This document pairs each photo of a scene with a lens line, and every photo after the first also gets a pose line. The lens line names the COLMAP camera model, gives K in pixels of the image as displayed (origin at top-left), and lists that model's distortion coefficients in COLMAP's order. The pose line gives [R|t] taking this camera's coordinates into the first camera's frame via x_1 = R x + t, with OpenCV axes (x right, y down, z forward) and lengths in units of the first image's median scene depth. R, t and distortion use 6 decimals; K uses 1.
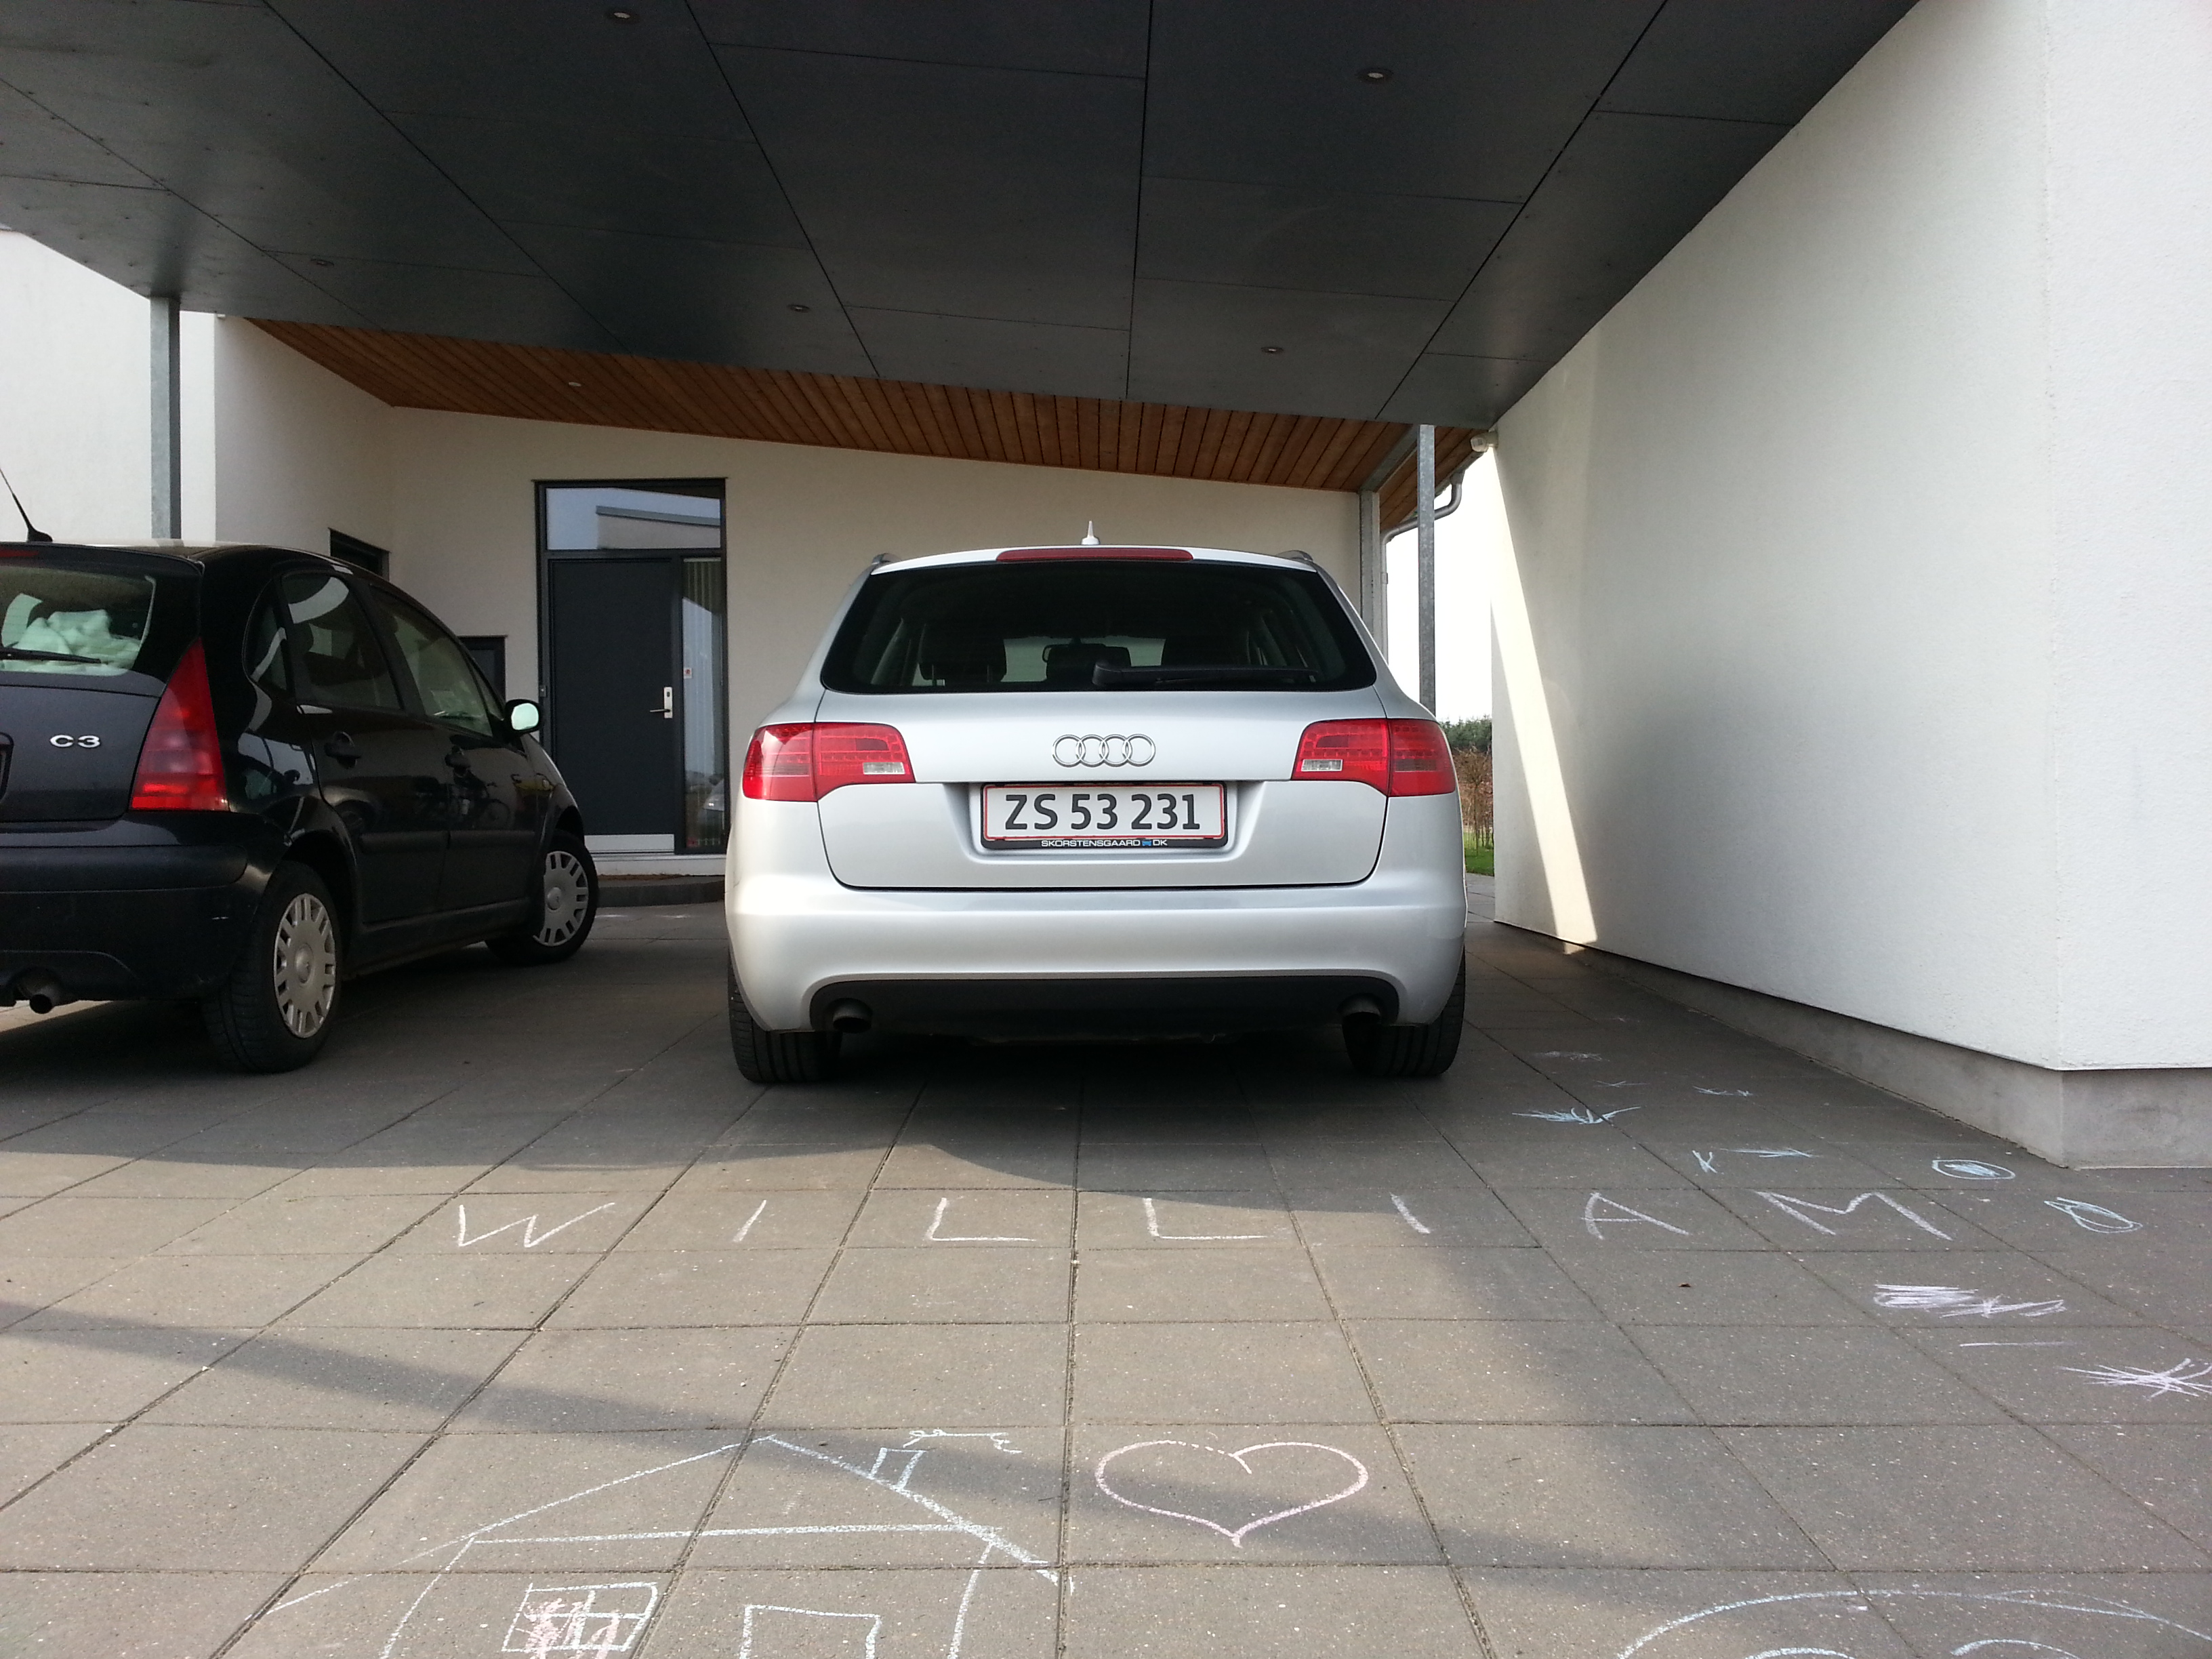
lens RADIAL K [[1833.5, 0, 1106.0], [0, 1833.5, 829.5], [0, 0, 1]] dist [0.098803, -0.162796]
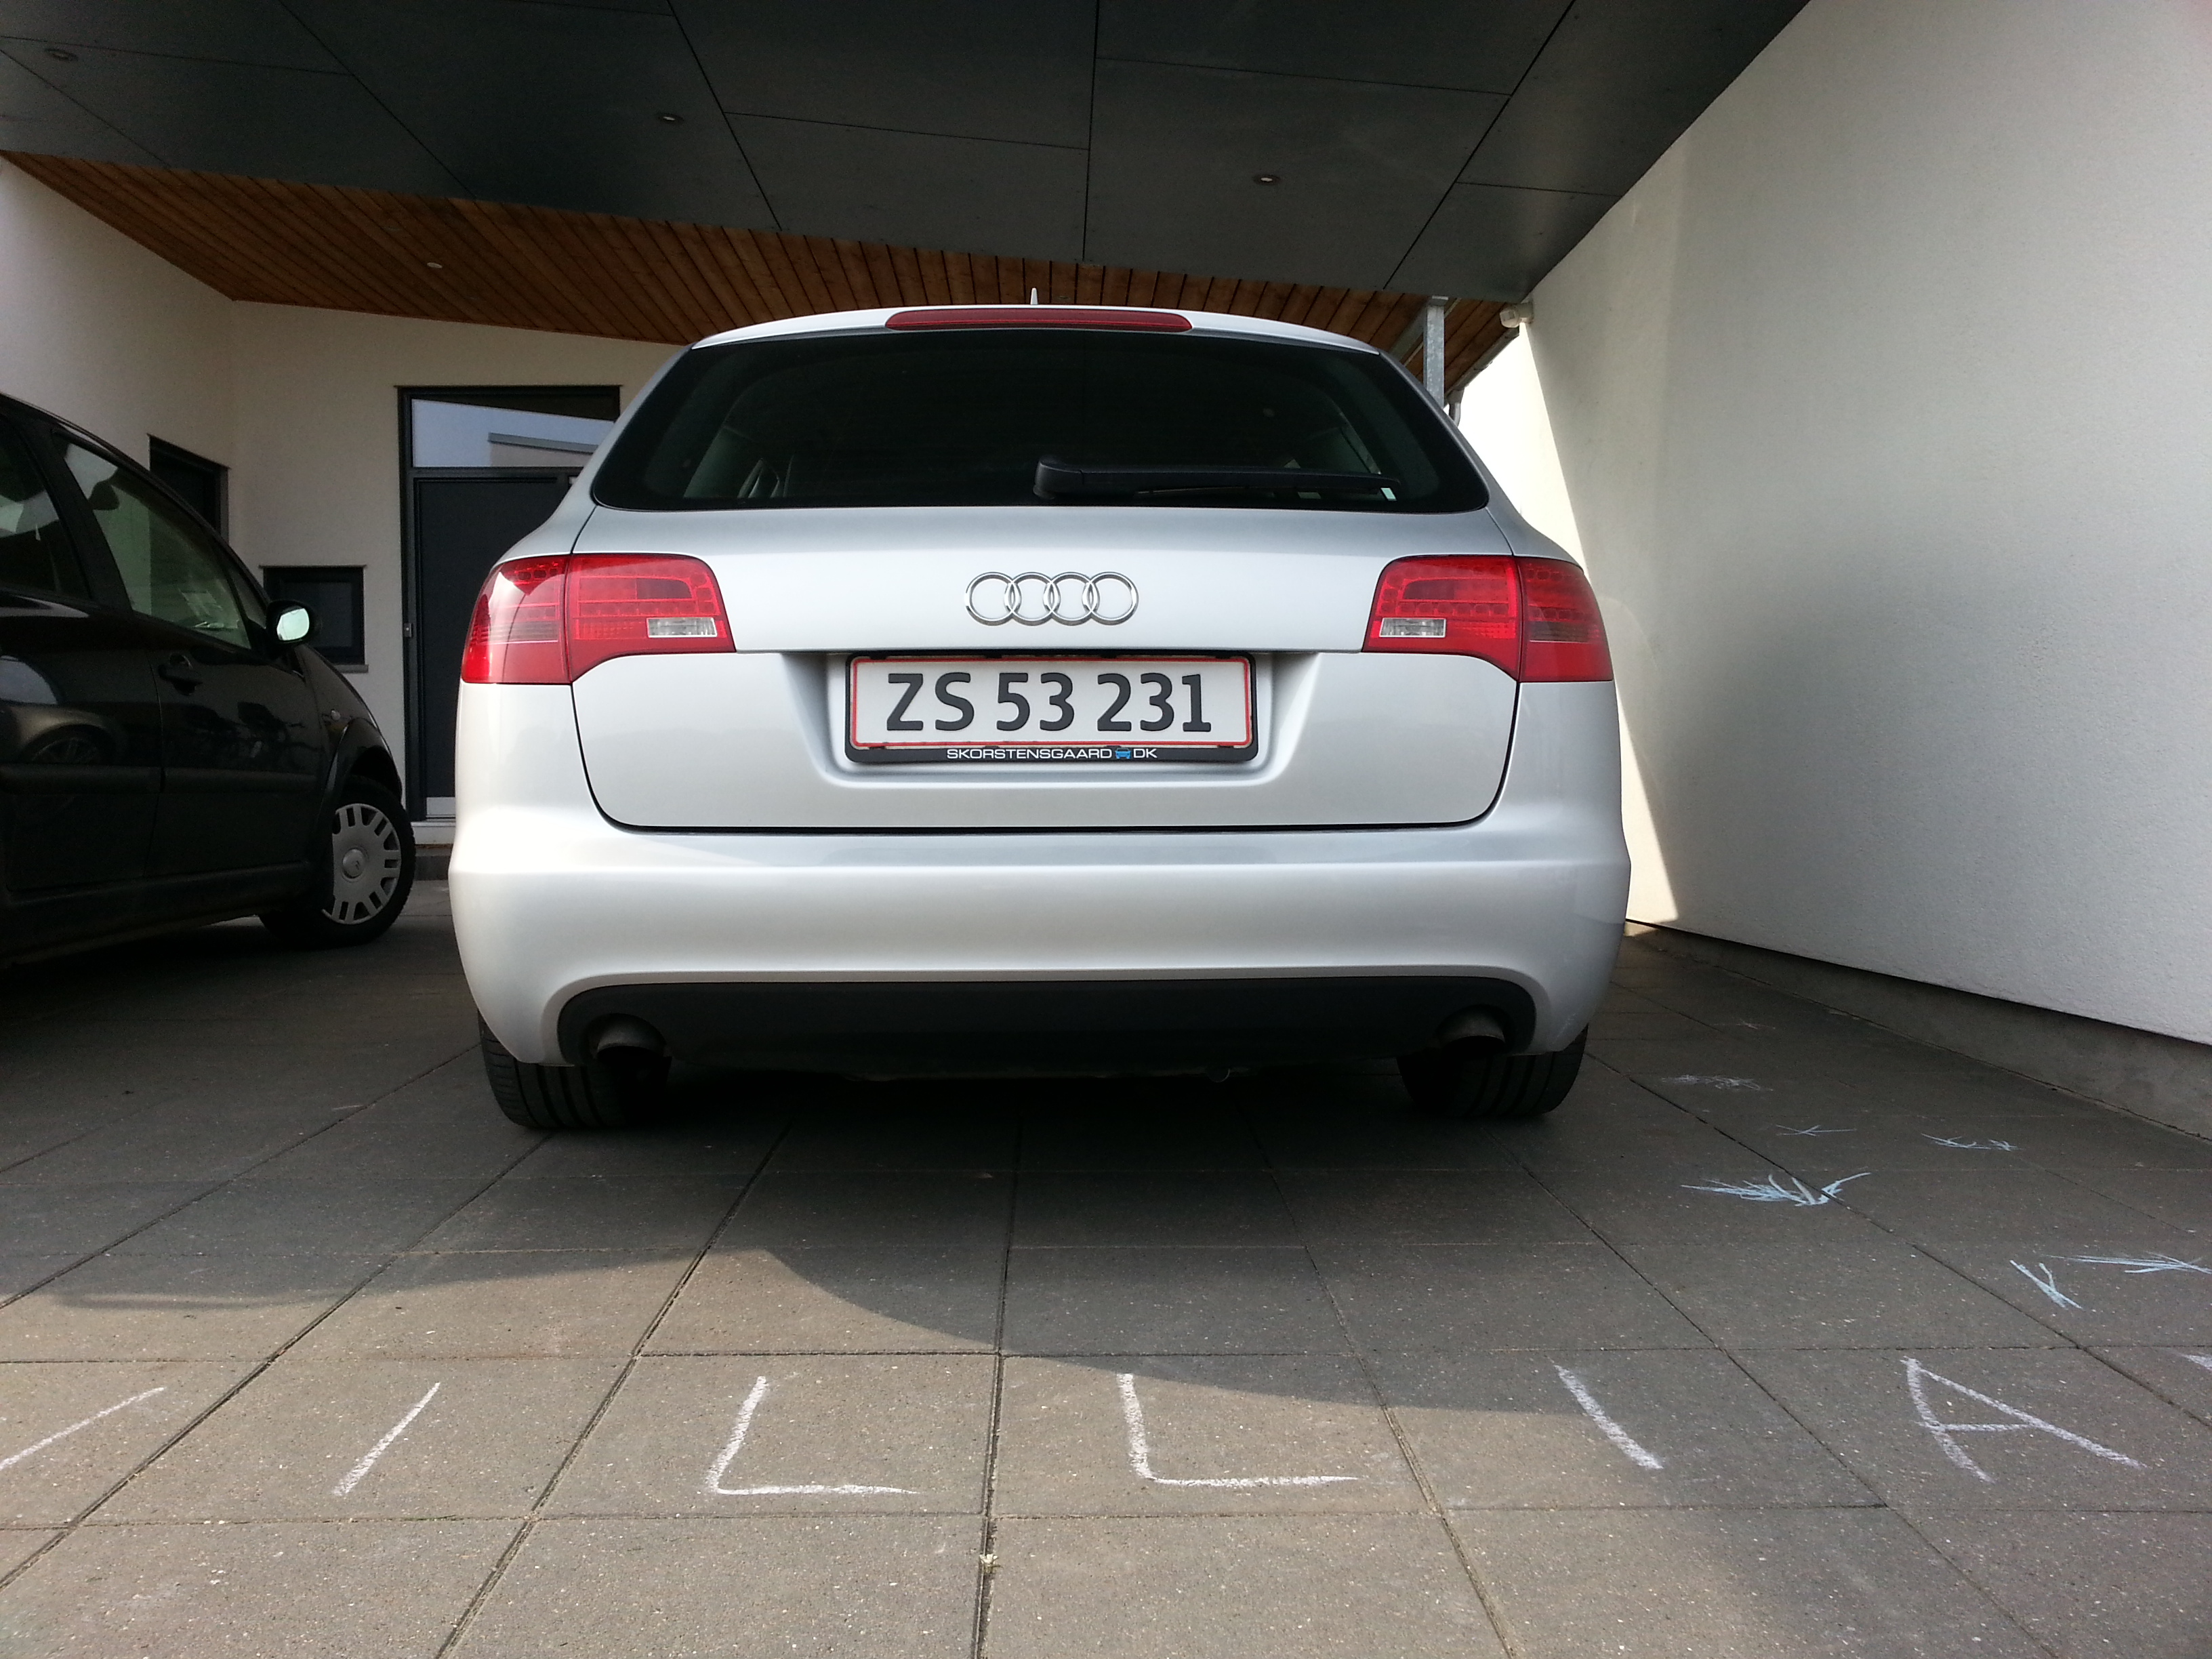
lens RADIAL K [[1833.5, 0, 1106.0], [0, 1833.5, 829.5], [0, 0, 1]] dist [0.098803, -0.162796]
pose [[0.999656, 0.002954, 0.026047, 0.001138], [-0.003250, 0.999930, 0.011354, 0.024892], [-0.026011, -0.011434, 0.999596, 0.396417]]
